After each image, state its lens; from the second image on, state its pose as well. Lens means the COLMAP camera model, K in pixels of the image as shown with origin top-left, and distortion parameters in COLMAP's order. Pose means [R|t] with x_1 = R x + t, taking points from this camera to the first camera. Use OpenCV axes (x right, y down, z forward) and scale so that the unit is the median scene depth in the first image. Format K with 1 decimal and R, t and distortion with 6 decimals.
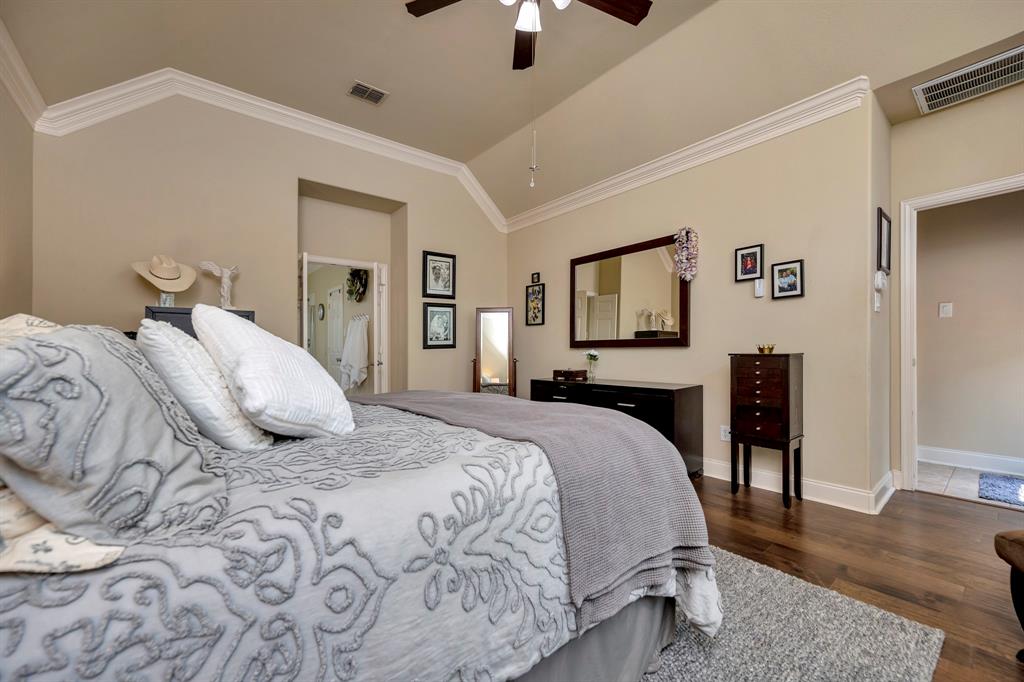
lens RADIAL K [[407.9, 0, 514.1], [0, 407.9, 340.7], [0, 0, 1]] dist [0.005692, 0.000718]
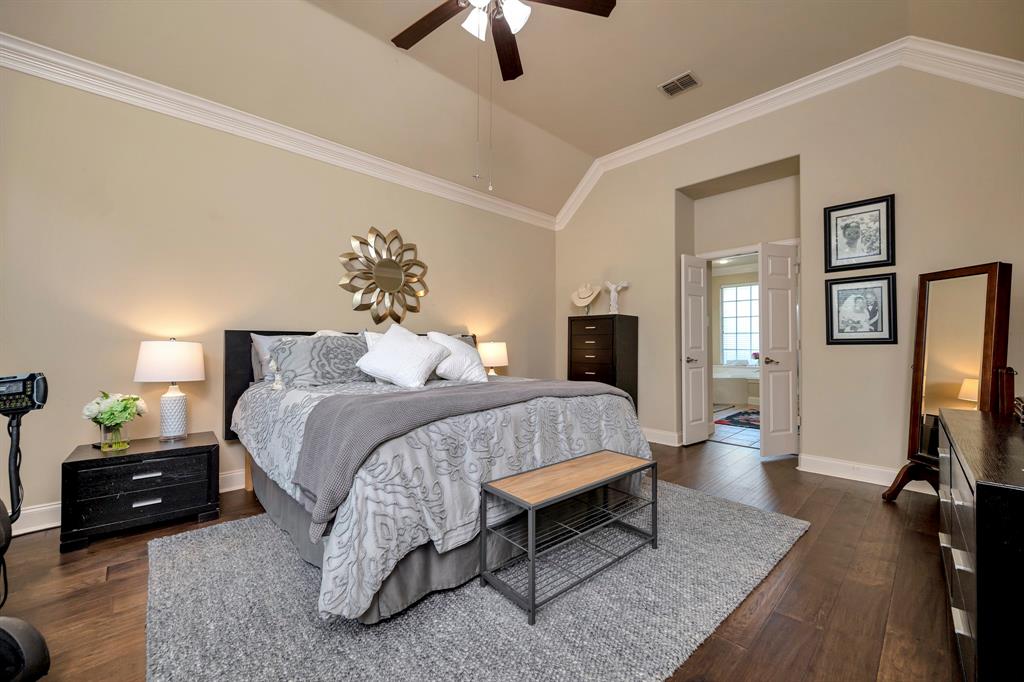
lens RADIAL K [[407.9, 0, 514.4], [0, 407.9, 342.1], [0, 0, 1]] dist [0.005692, 0.000718]
pose [[0.073457, 0.002438, -0.997295, 0.453023], [0.003844, 0.999989, 0.002728, 0.011861], [0.997291, -0.004034, 0.073447, 0.392385]]
